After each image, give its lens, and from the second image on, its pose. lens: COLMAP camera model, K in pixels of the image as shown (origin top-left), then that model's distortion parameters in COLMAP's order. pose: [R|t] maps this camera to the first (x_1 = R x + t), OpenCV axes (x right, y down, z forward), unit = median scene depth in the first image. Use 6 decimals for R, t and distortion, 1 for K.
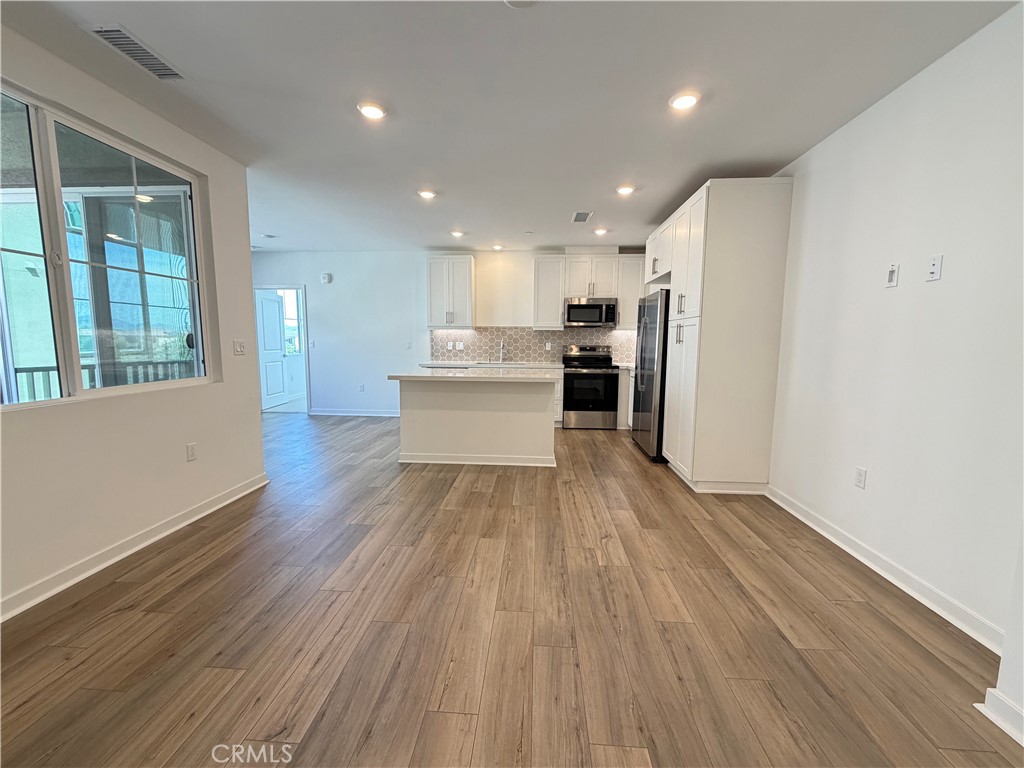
lens RADIAL K [[408.1, 0, 510.5], [0, 408.1, 384.6], [0, 0, 1]] dist [0.000727, -0.000196]
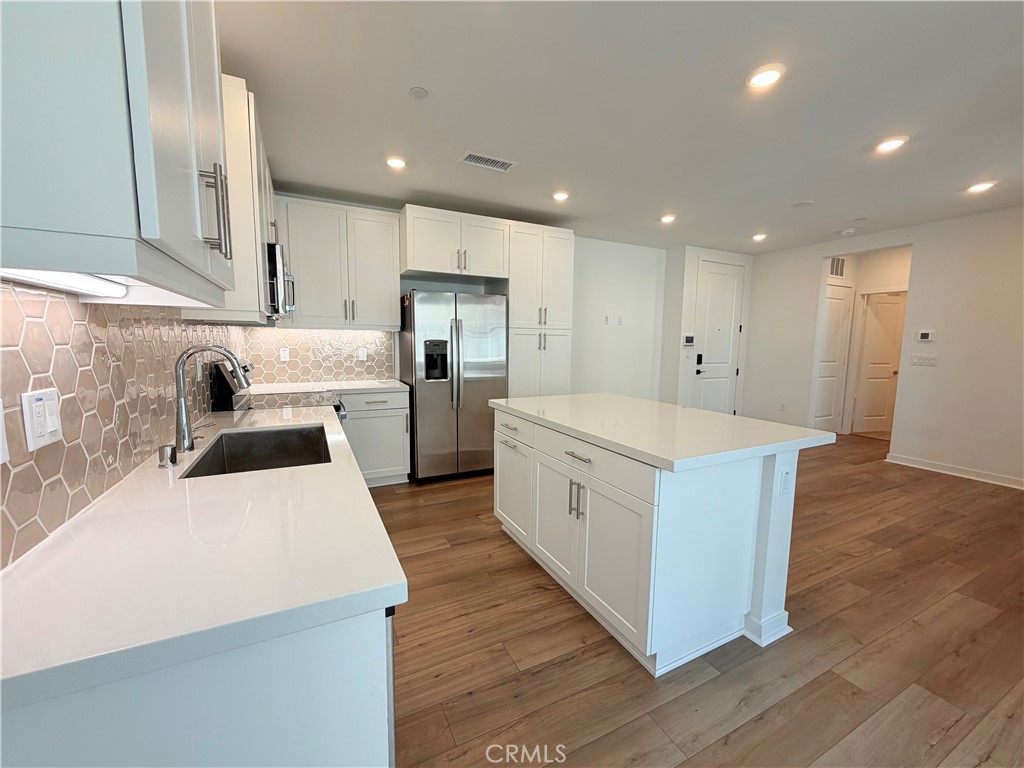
lens RADIAL K [[408.1, 0, 510.5], [0, 408.1, 384.6], [0, 0, 1]] dist [0.000727, -0.000196]
pose [[-0.504477, -0.104603, 0.857065, -0.594068], [0.079793, 0.982738, 0.166908, -0.221611], [-0.859730, 0.152589, -0.487423, 1.796109]]
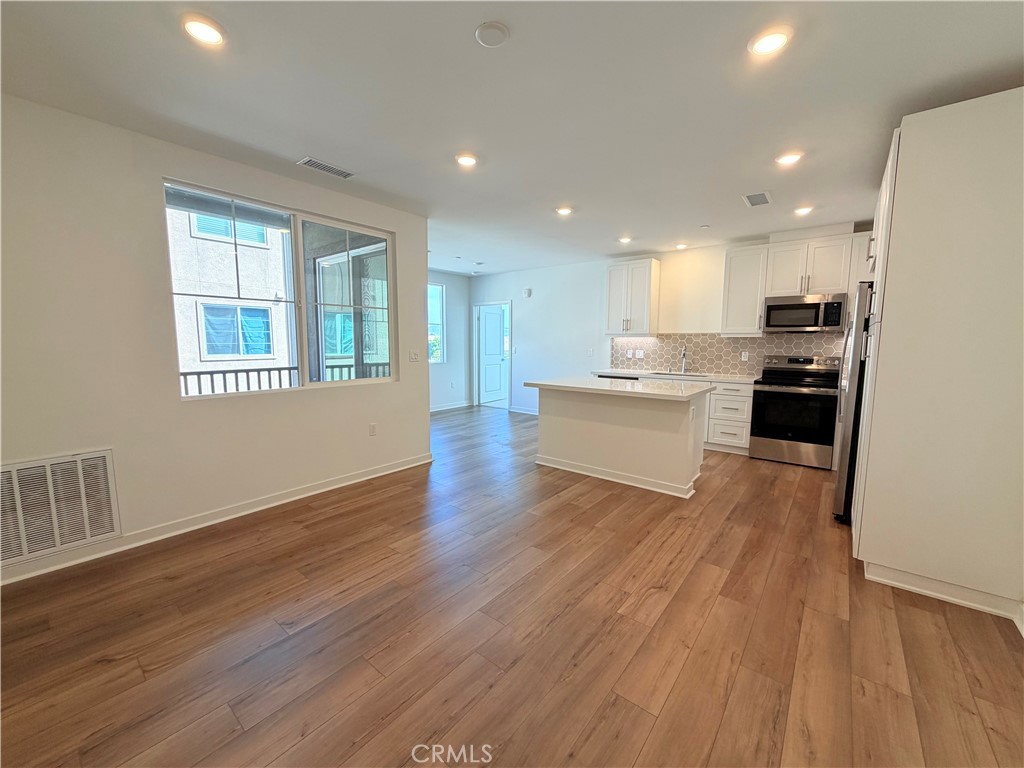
lens RADIAL K [[408.1, 0, 510.5], [0, 408.1, 384.6], [0, 0, 1]] dist [0.000727, -0.000196]
pose [[0.816943, 0.058093, -0.573785, 0.347419], [-0.062157, 0.997988, 0.012543, -0.032296], [0.573359, 0.025418, 0.818910, 0.088036]]
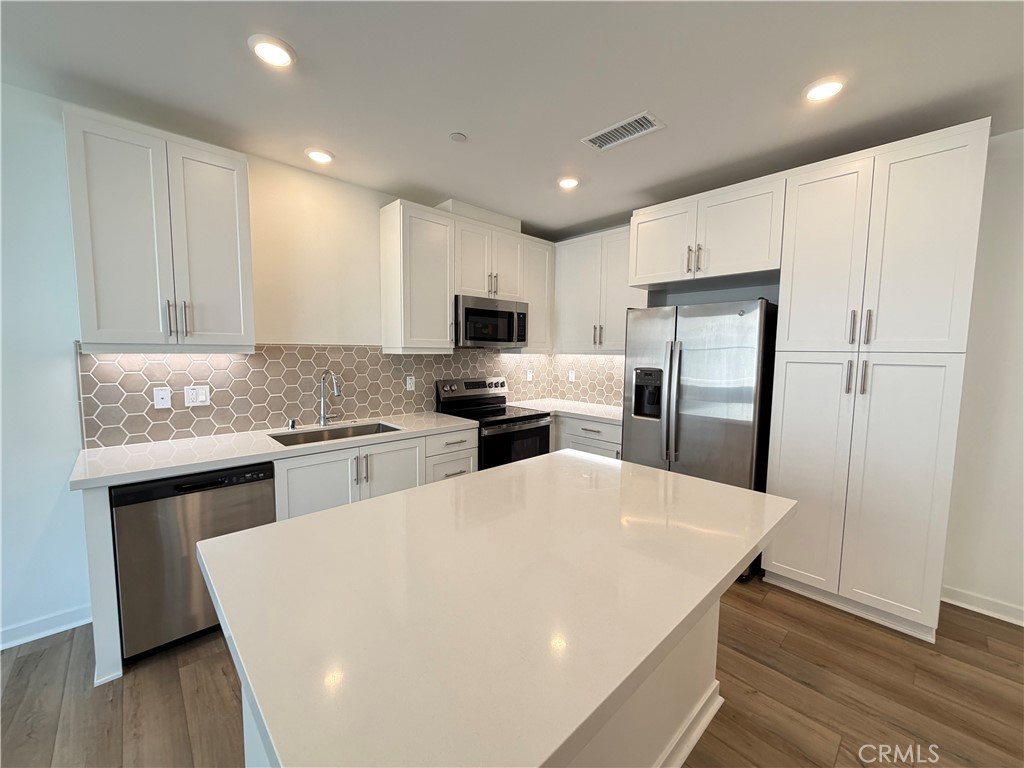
lens RADIAL K [[408.1, 0, 510.5], [0, 408.1, 384.6], [0, 0, 1]] dist [0.000727, -0.000196]
pose [[0.678792, -0.061860, 0.731721, -0.387508], [0.074215, 0.997123, 0.015451, -0.172605], [-0.730571, 0.043817, 0.681430, 1.040178]]
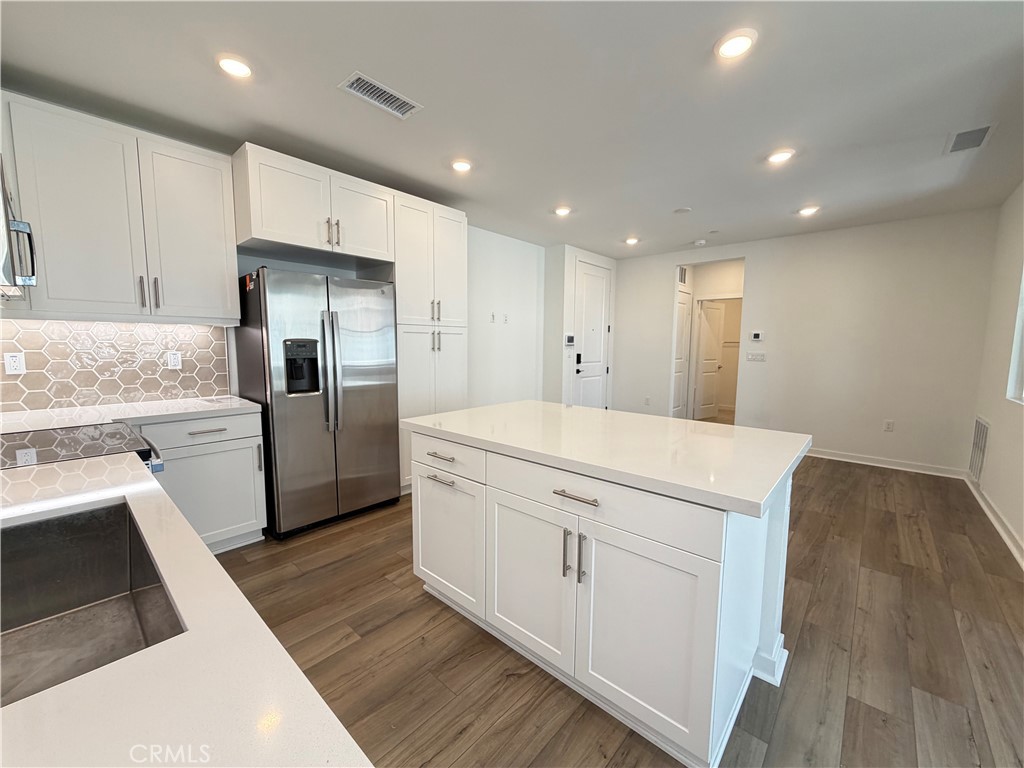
lens RADIAL K [[408.1, 0, 510.5], [0, 408.1, 384.6], [0, 0, 1]] dist [0.000727, -0.000196]
pose [[-0.786663, -0.075973, 0.612691, -0.357799], [0.053620, 0.980242, 0.190394, -0.214644], [-0.615050, 0.182629, -0.767046, 1.790705]]
